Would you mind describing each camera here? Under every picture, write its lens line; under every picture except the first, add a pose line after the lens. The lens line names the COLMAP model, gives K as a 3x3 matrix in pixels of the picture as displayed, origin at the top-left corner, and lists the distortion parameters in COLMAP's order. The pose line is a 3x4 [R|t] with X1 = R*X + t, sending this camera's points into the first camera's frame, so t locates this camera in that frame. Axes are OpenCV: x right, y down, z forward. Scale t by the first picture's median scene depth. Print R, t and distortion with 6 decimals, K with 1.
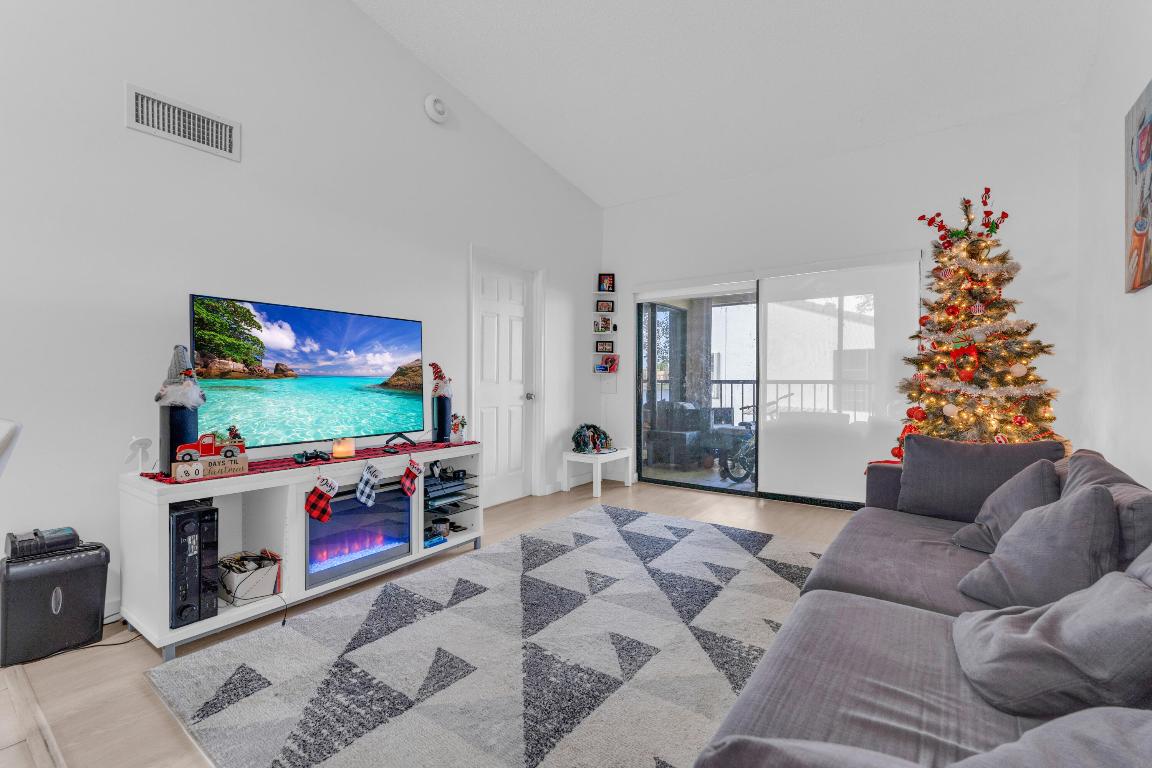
lens RADIAL K [[501.6, 0, 576.0], [0, 501.6, 384.0], [0, 0, 1]] dist [0.000070, -0.000278]
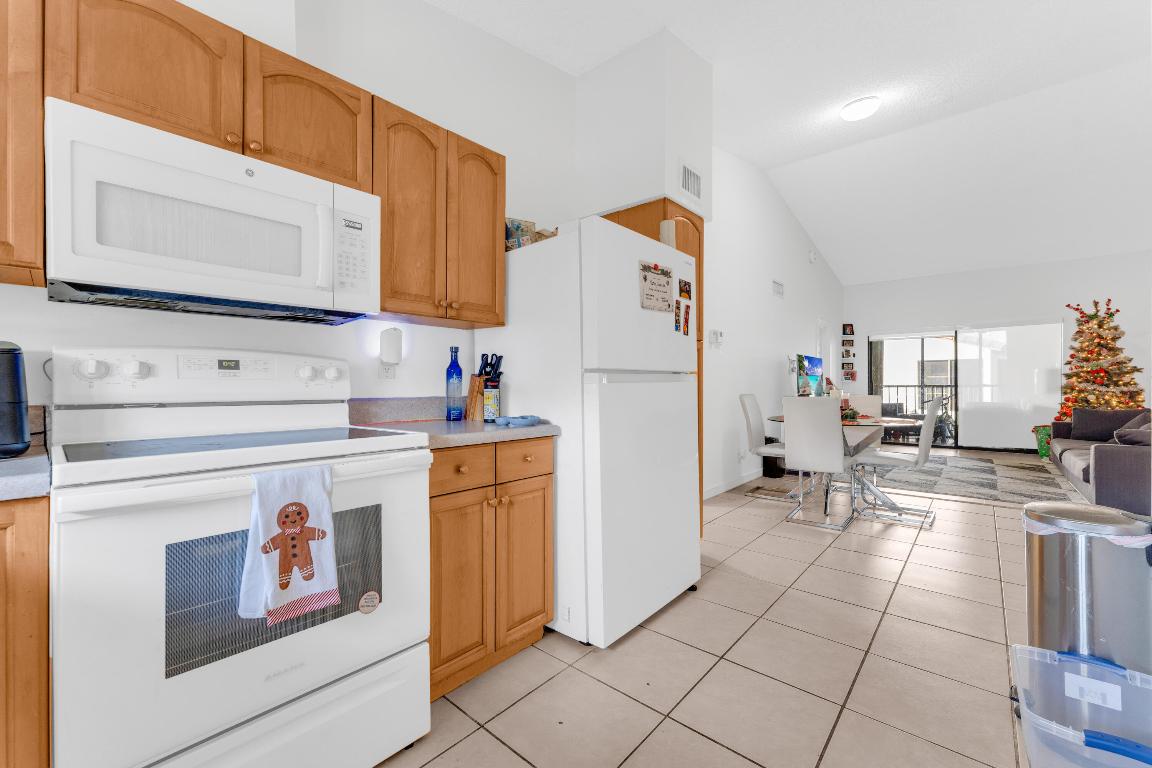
lens RADIAL K [[463.1, 0, 572.6], [0, 463.1, 385.6], [0, 0, 1]] dist [0.000316, -0.000244]
pose [[0.995540, -0.005175, -0.094195, -1.314728], [0.004196, 0.999935, -0.010589, 0.010804], [0.094244, 0.010146, 0.995497, -1.228359]]
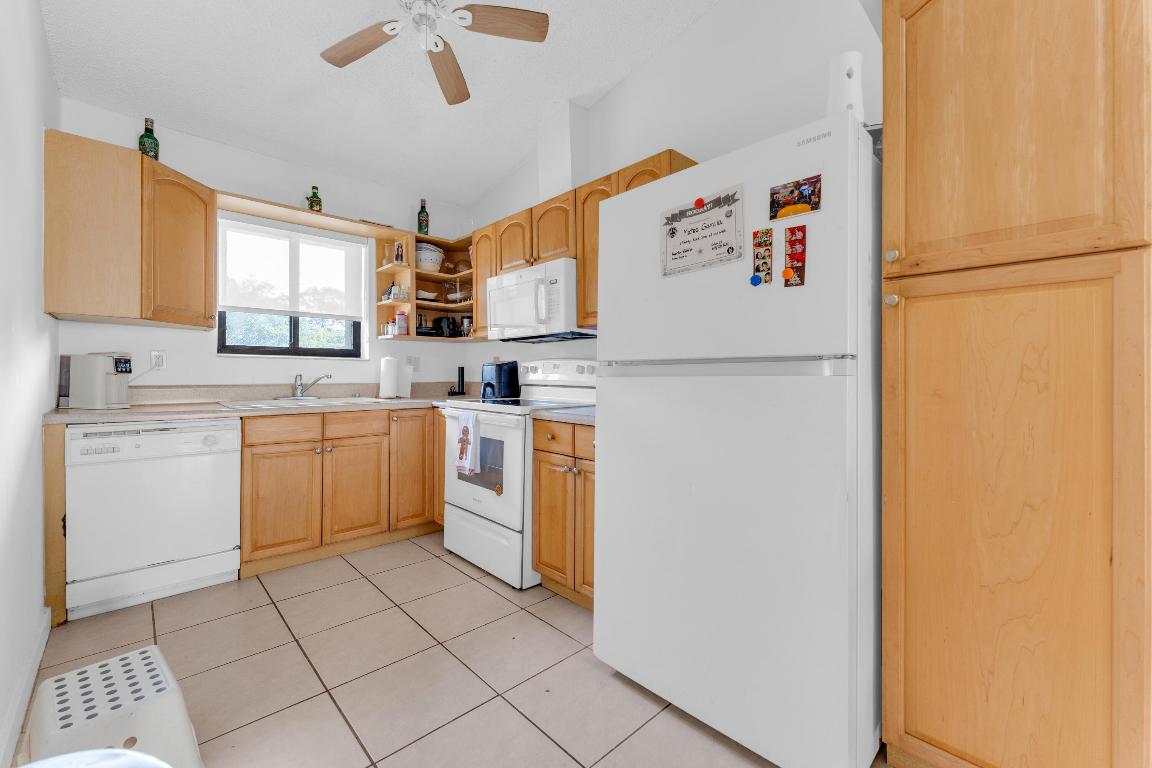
lens RADIAL K [[466.8, 0, 573.0], [0, 466.8, 374.6], [0, 0, 1]] dist [-0.000416, -0.000387]
pose [[-0.182306, -0.004409, -0.983232, -0.754437], [-0.016045, 0.999870, -0.001509, -0.000079], [0.983111, 0.015501, -0.182353, -0.540936]]
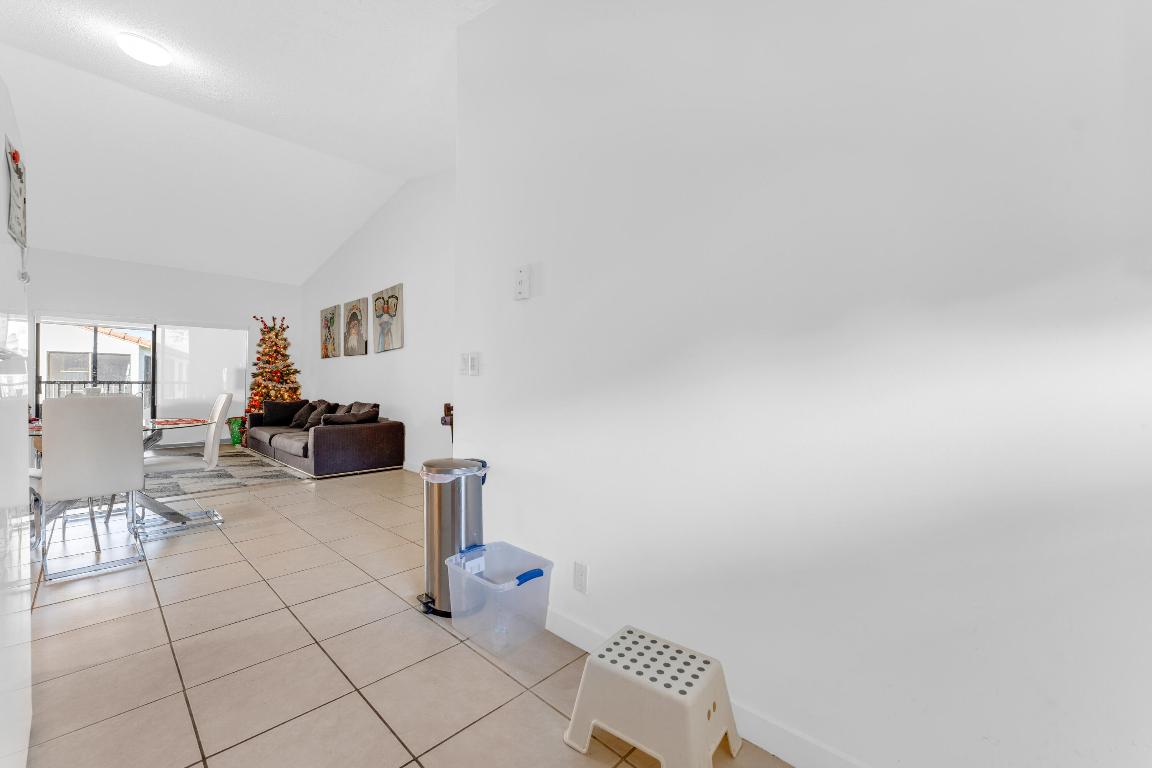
lens RADIAL K [[463.1, 0, 572.6], [0, 463.1, 385.6], [0, 0, 1]] dist [0.000316, -0.000244]
pose [[0.137083, -0.004480, 0.990549, -1.562814], [0.003240, 0.999986, 0.004074, 0.008044], [-0.990554, 0.002651, 0.137096, -1.003670]]
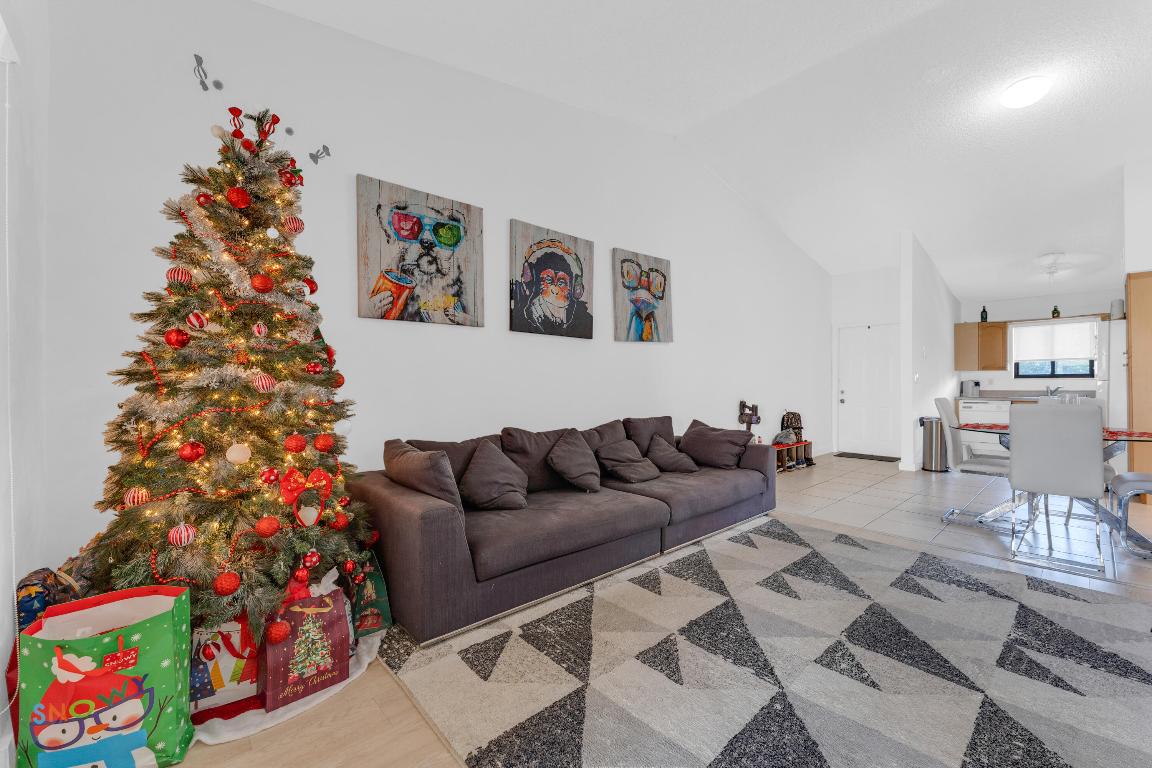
lens RADIAL K [[466.5, 0, 573.9], [0, 466.5, 384.2], [0, 0, 1]] dist [0.001001, -0.000339]
pose [[-0.978622, -0.001868, 0.205659, 0.261333], [-0.000748, 0.999984, 0.005525, -0.015597], [-0.205667, 0.005253, -0.978608, 1.558379]]
